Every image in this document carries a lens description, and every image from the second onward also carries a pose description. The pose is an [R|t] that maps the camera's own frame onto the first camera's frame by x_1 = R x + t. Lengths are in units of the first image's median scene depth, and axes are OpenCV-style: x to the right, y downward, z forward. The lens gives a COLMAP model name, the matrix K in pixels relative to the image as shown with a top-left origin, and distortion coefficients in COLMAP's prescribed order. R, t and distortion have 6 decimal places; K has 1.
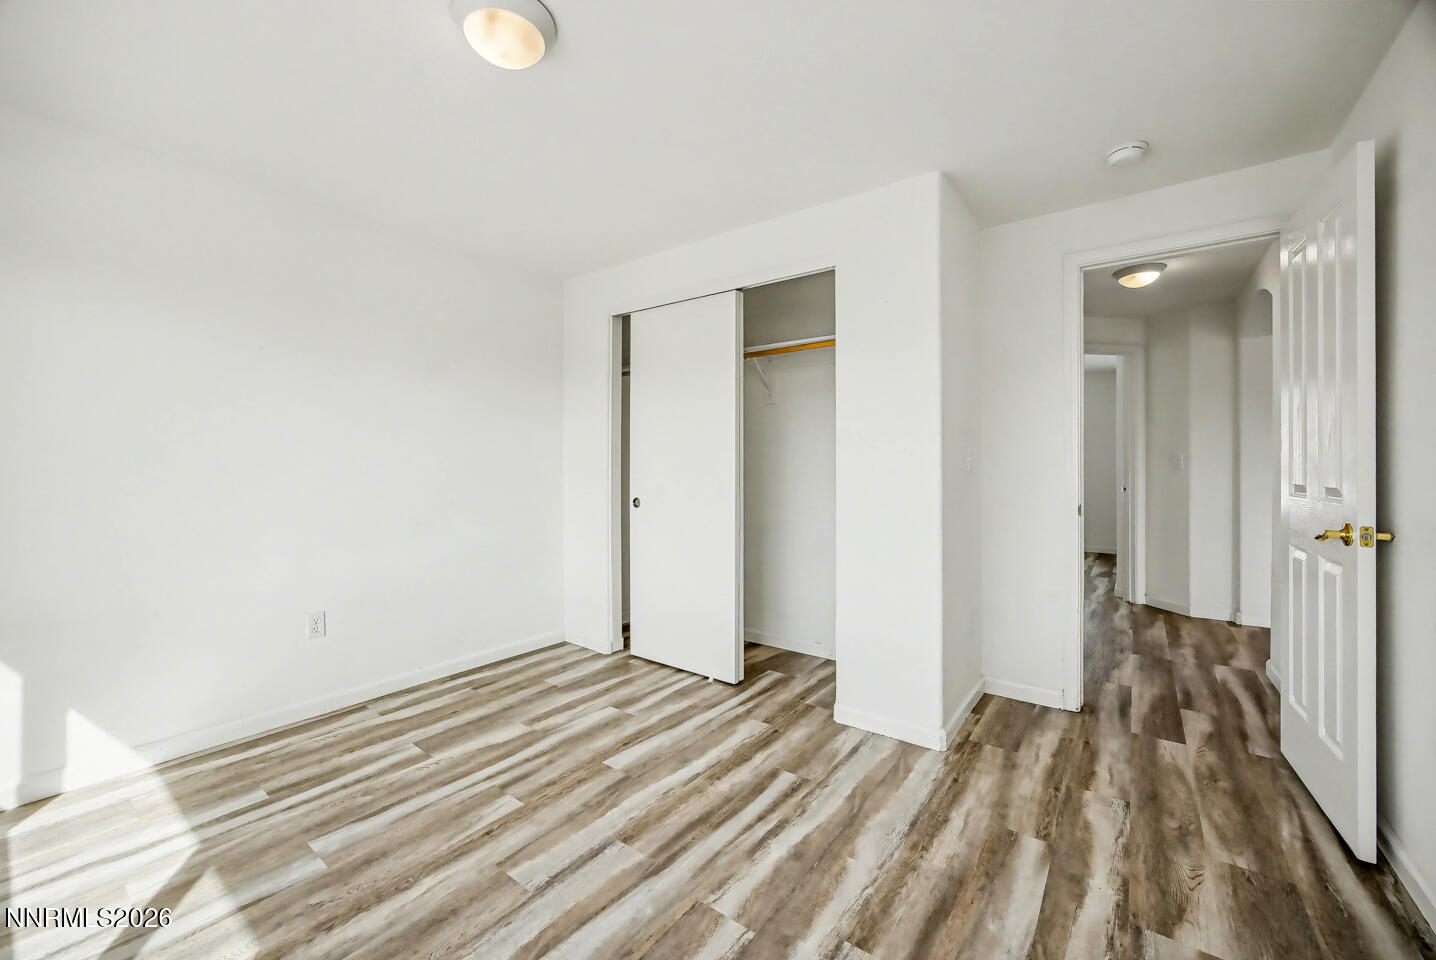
lens RADIAL K [[588.7, 0, 715.2], [0, 588.7, 470.5], [0, 0, 1]] dist [-0.001805, 0.000437]
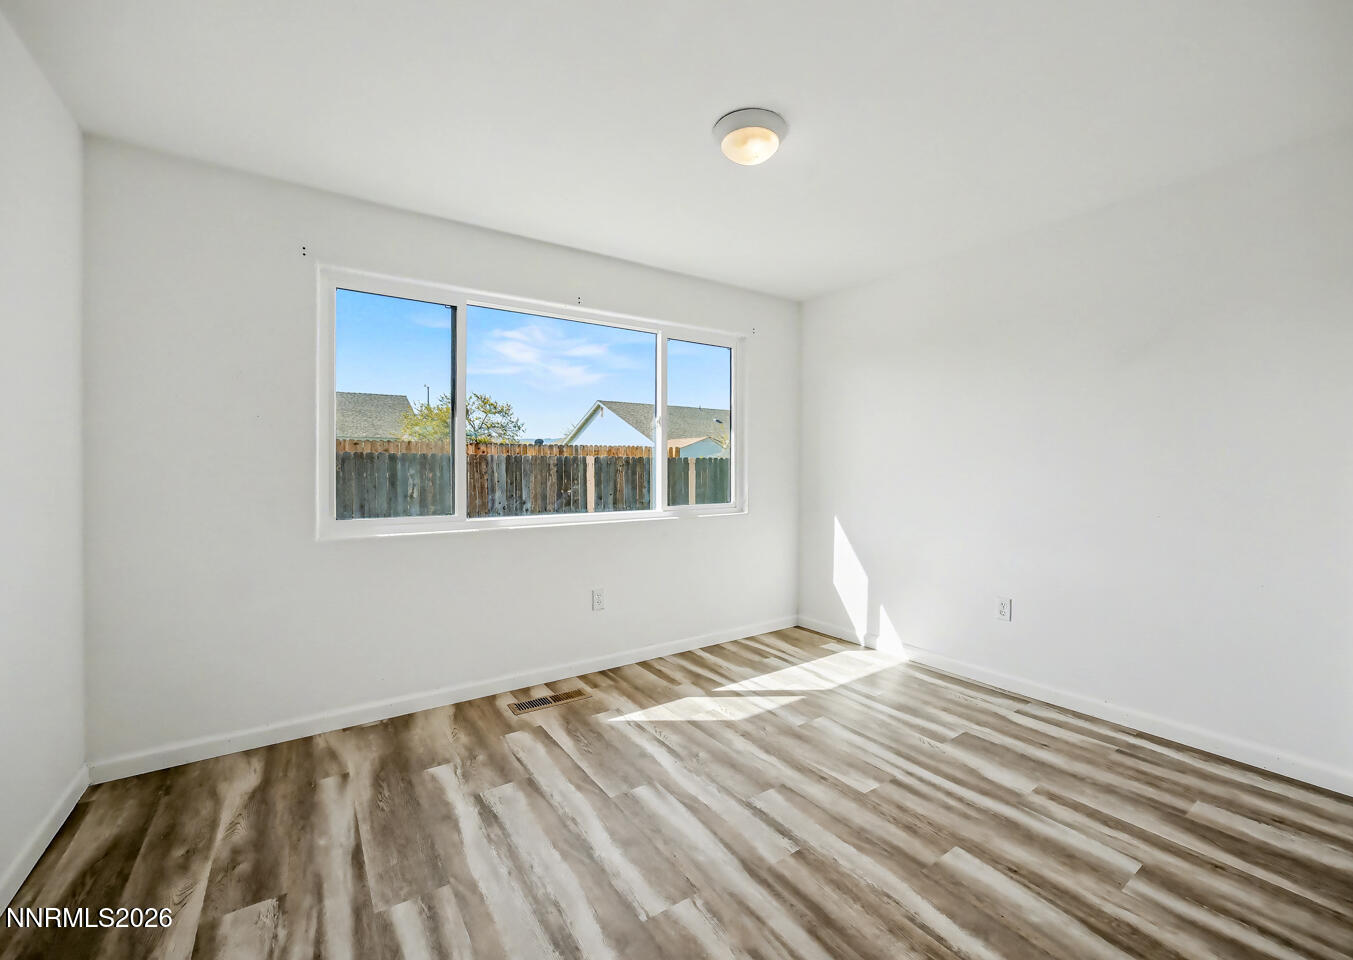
lens RADIAL K [[543.1, 0, 673.5], [0, 543.1, 472.8], [0, 0, 1]] dist [-0.002158, -0.000223]
pose [[-0.324046, 0.008074, -0.946007, 0.603591], [-0.004430, 0.999940, 0.010051, -0.008106], [0.946031, 0.007448, -0.323991, 0.864156]]
